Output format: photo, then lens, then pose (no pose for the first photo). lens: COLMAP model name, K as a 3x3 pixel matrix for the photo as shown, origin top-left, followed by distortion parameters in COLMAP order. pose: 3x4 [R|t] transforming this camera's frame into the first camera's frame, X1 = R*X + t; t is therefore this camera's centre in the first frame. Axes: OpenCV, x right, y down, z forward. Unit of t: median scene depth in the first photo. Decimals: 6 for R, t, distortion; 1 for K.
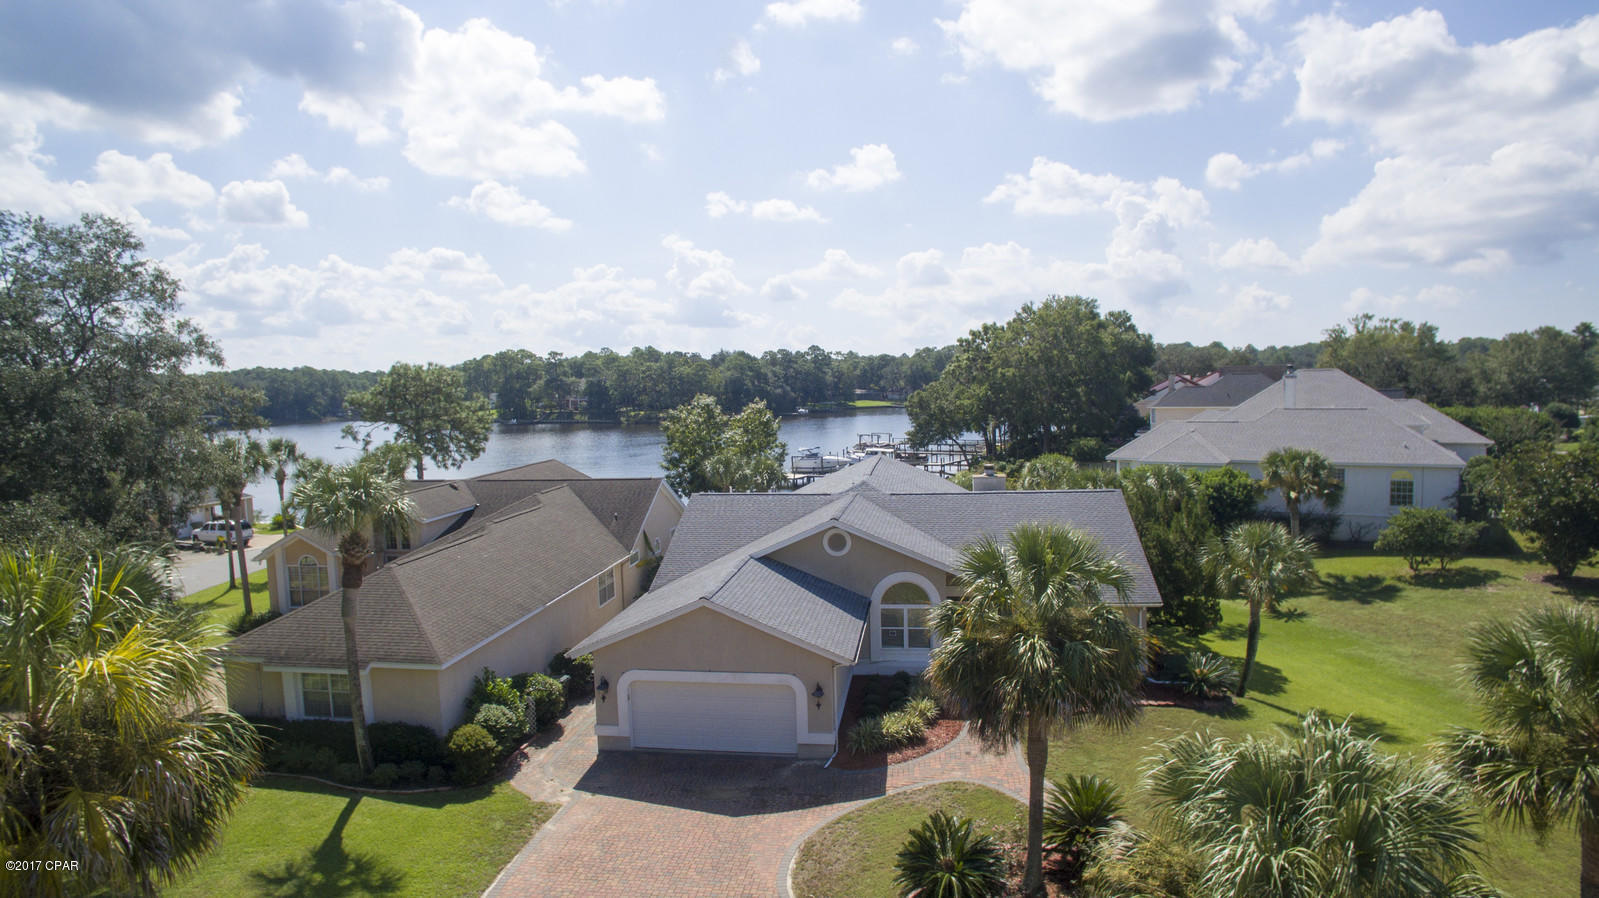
lens RADIAL K [[927.2, 0, 799.5], [0, 927.2, 449.0], [0, 0, 1]] dist [-0.126574, 0.092026]
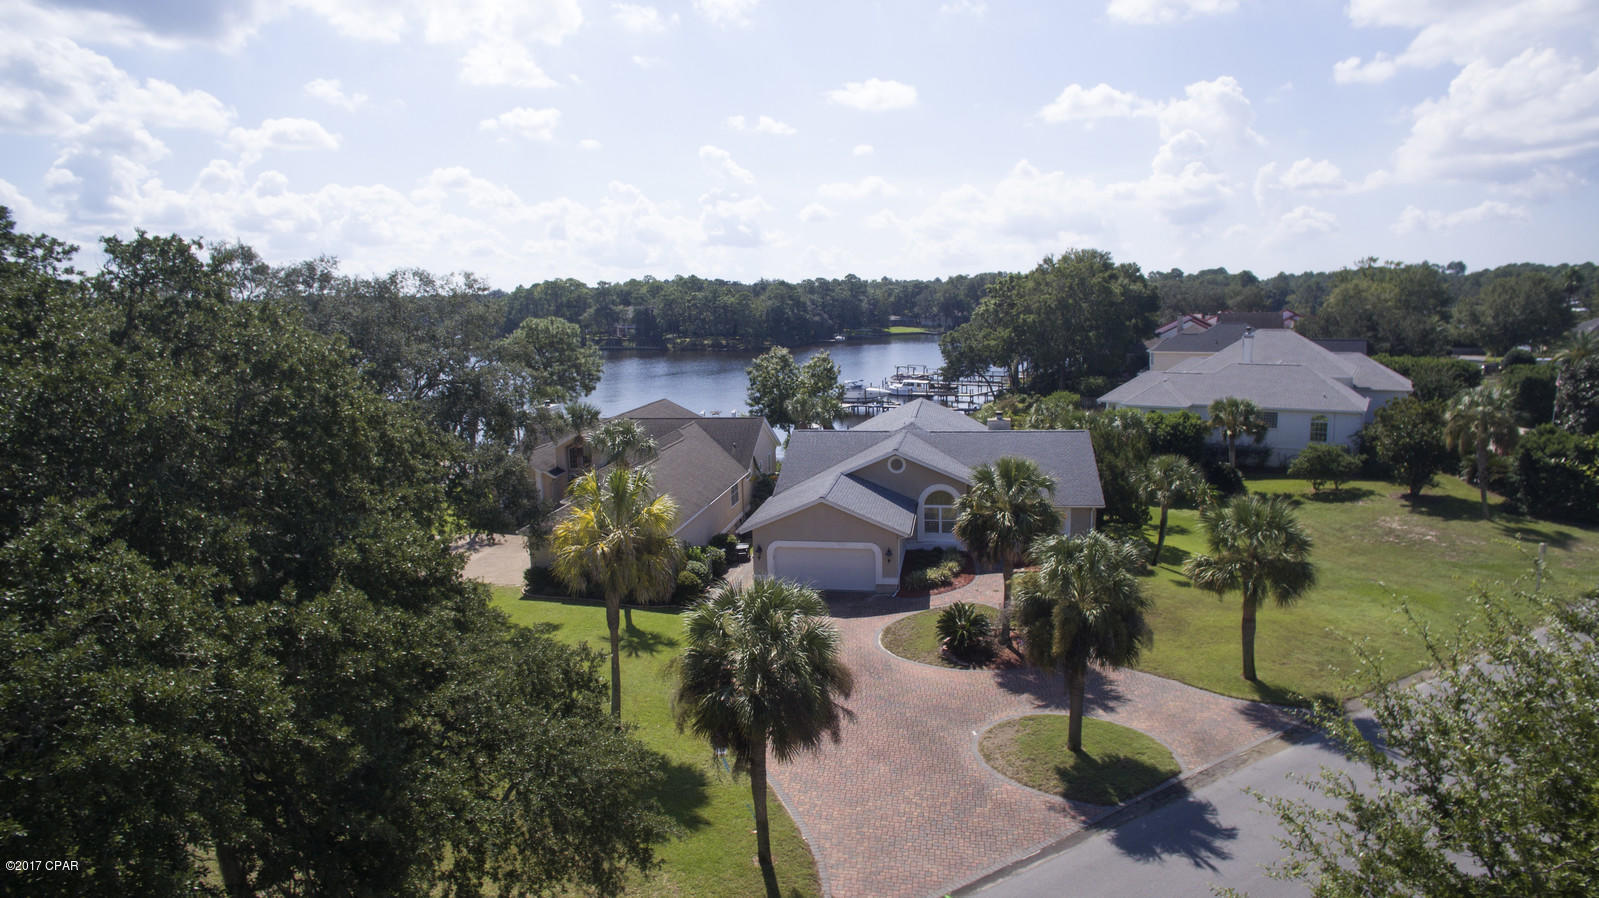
lens RADIAL K [[927.2, 0, 799.5], [0, 927.2, 449.0], [0, 0, 1]] dist [-0.126574, 0.092026]
pose [[0.999439, 0.005958, -0.032949, -0.048832], [-0.003114, 0.996317, 0.085695, -0.039315], [0.033338, -0.085544, 0.995776, -0.374514]]
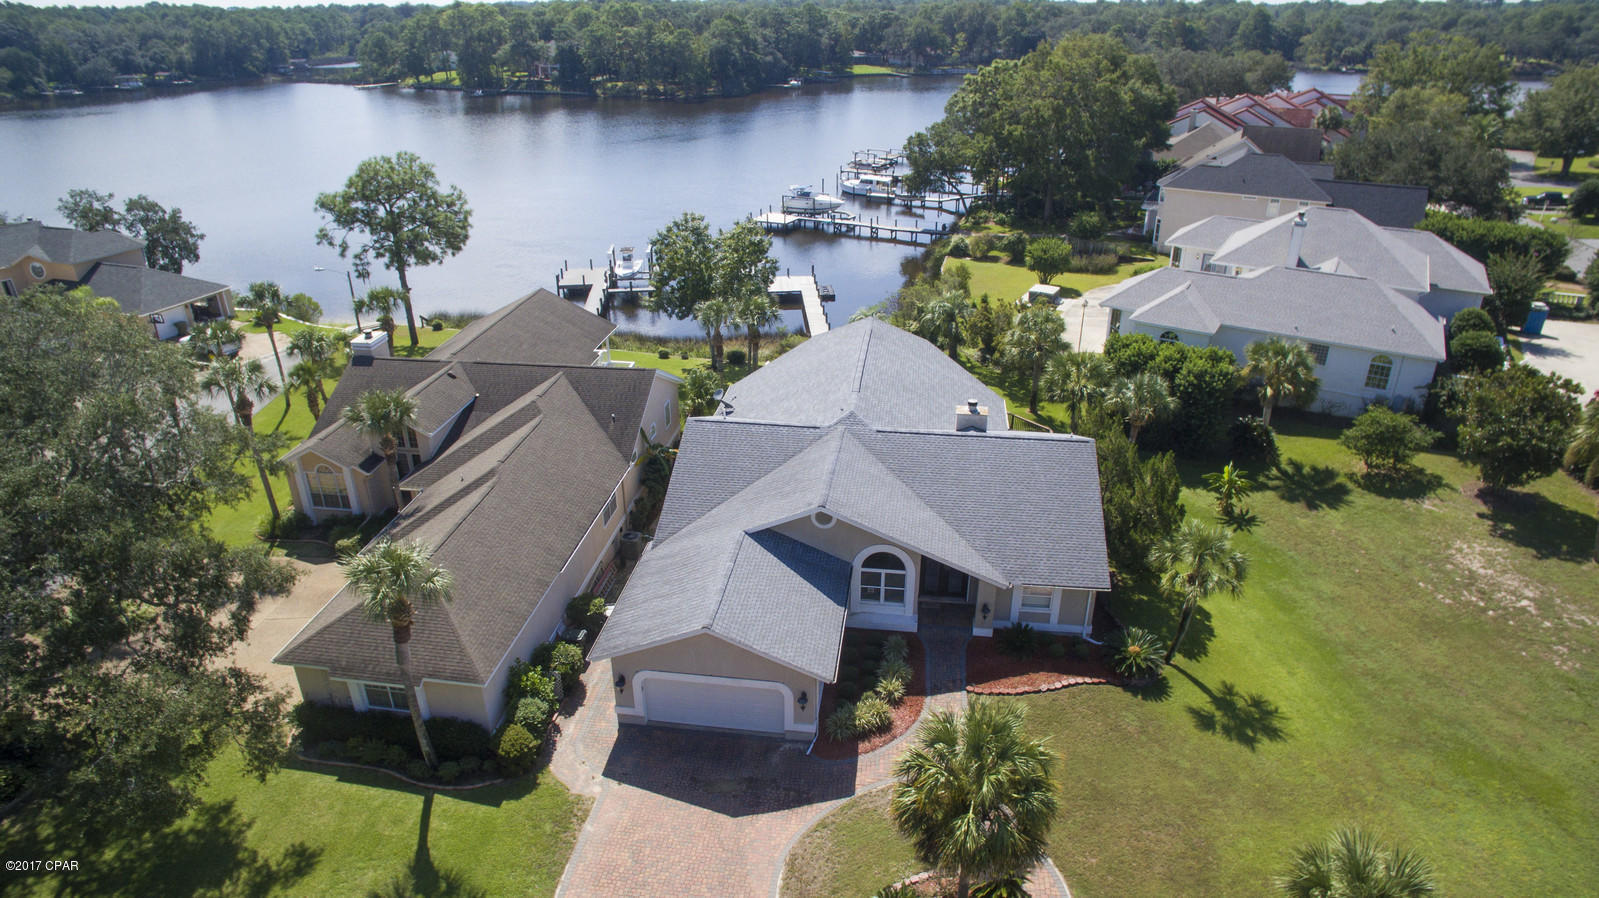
lens RADIAL K [[962.5, 0, 799.5], [0, 962.5, 449.0], [0, 0, 1]] dist [-0.129665, 0.097787]
pose [[0.999719, 0.017479, 0.016021, -0.005248], [-0.022049, 0.933825, 0.357051, -0.261379], [-0.008720, -0.357304, 0.933948, -0.021538]]
